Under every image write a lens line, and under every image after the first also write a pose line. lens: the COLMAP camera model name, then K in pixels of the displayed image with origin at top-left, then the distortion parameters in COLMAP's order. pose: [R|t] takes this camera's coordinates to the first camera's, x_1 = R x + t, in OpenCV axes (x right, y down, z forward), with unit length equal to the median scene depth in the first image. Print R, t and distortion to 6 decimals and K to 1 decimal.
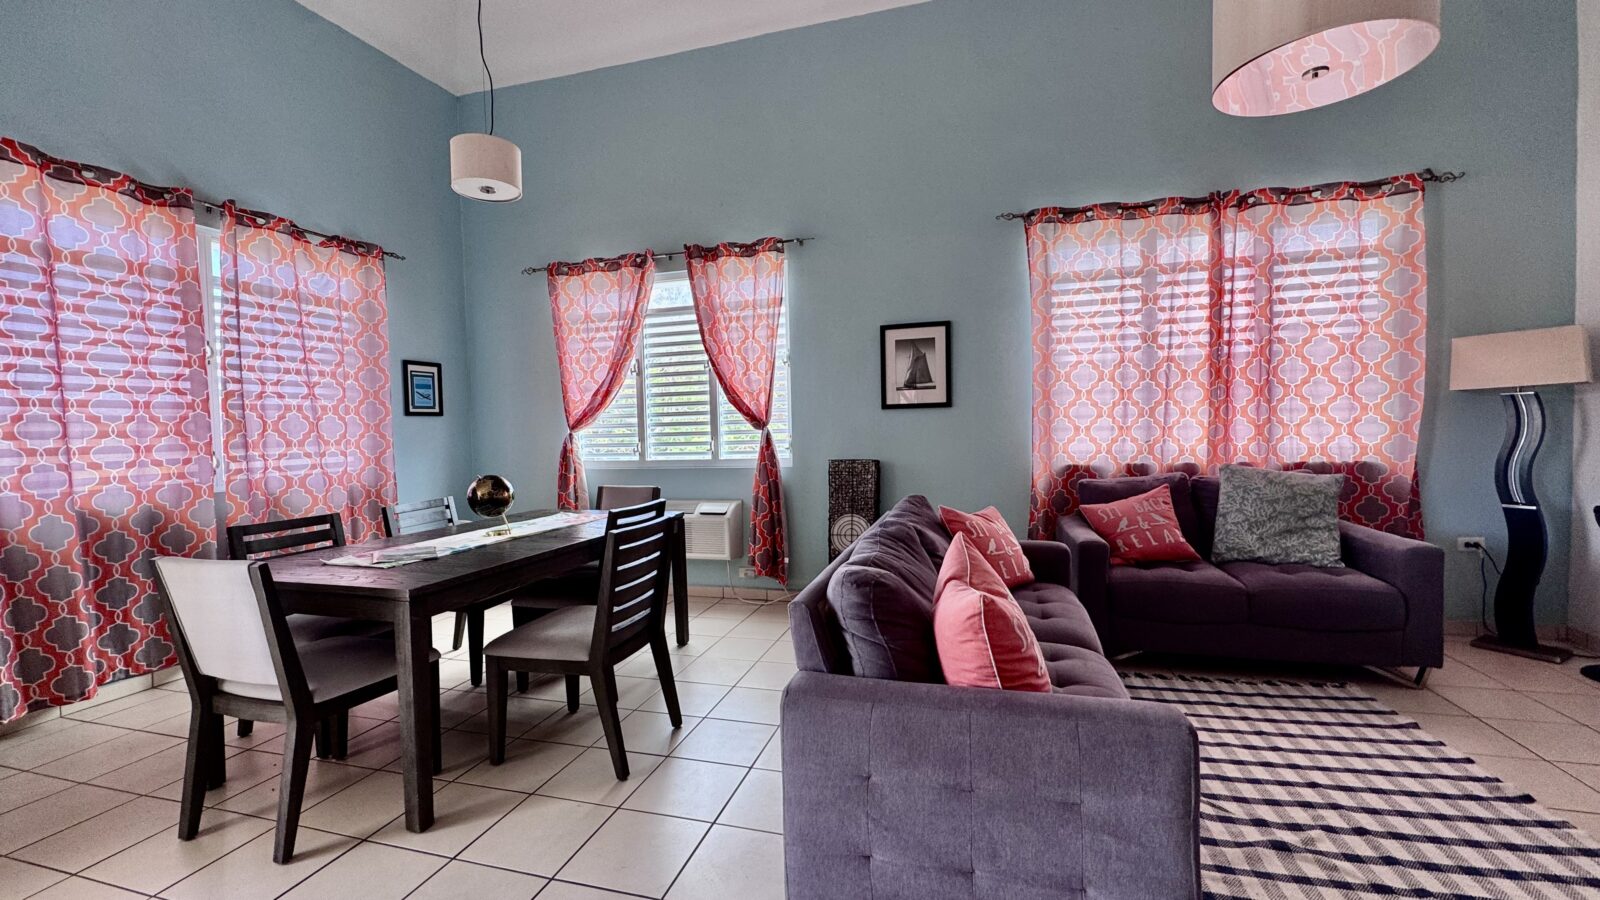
lens RADIAL K [[637.5, 0, 800.0], [0, 637.5, 450.0], [0, 0, 1]] dist [0.000168, 0.000318]
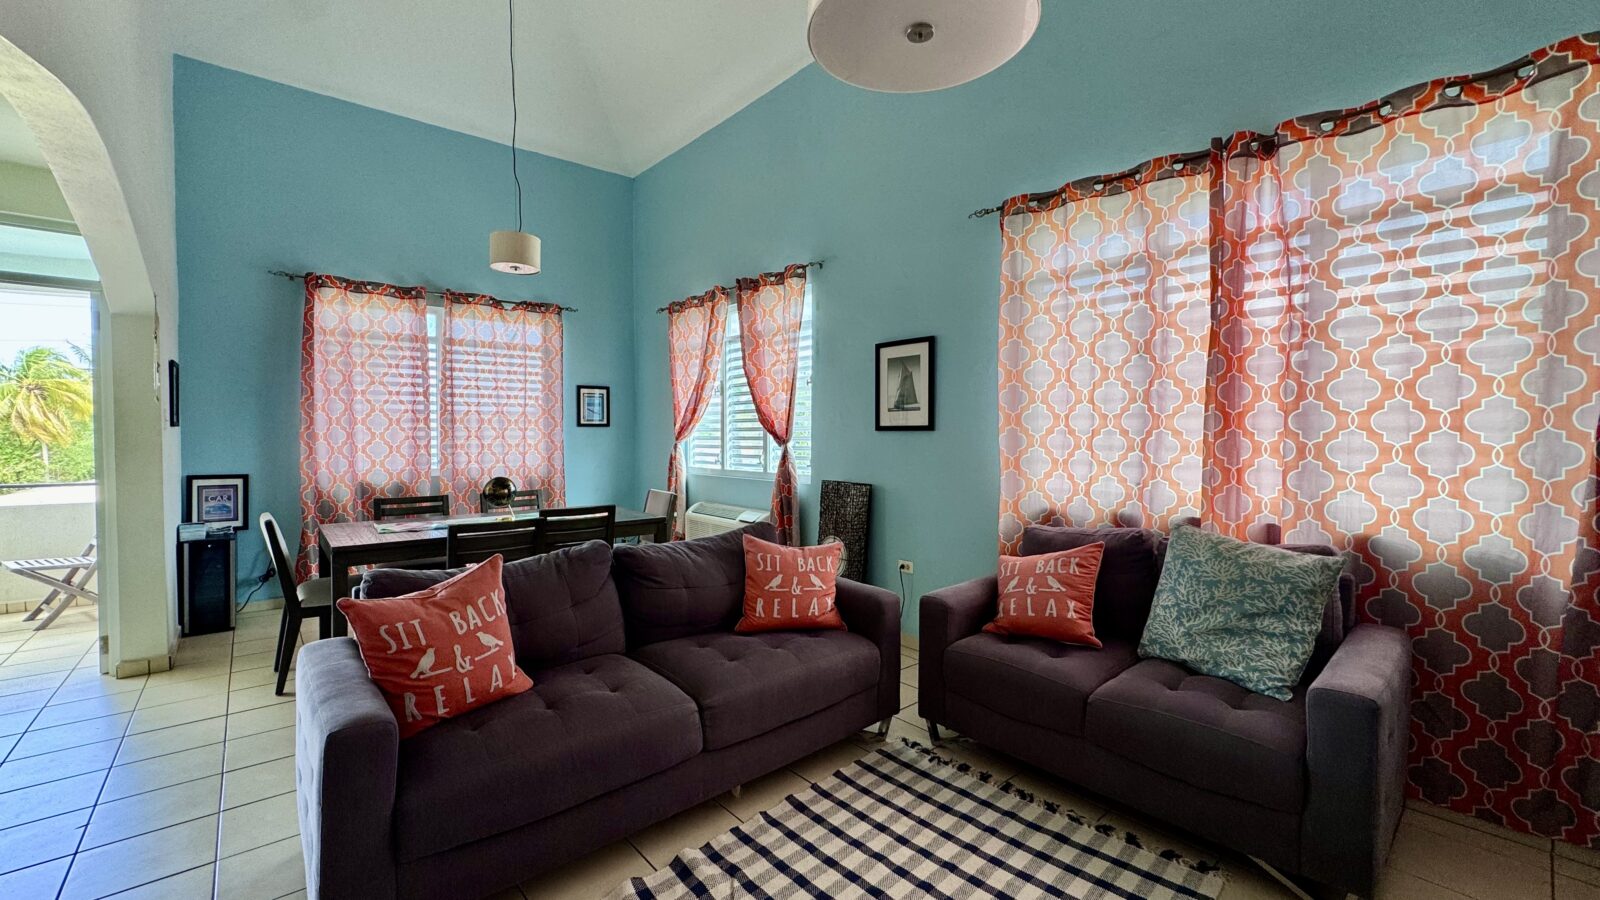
lens RADIAL K [[637.5, 0, 800.0], [0, 637.5, 450.0], [0, 0, 1]] dist [0.000168, 0.000318]
pose [[0.837579, 0.040326, -0.544825, 0.612734], [-0.042331, 0.999064, 0.008871, -0.042658], [0.544673, 0.015632, 0.838503, 0.146154]]
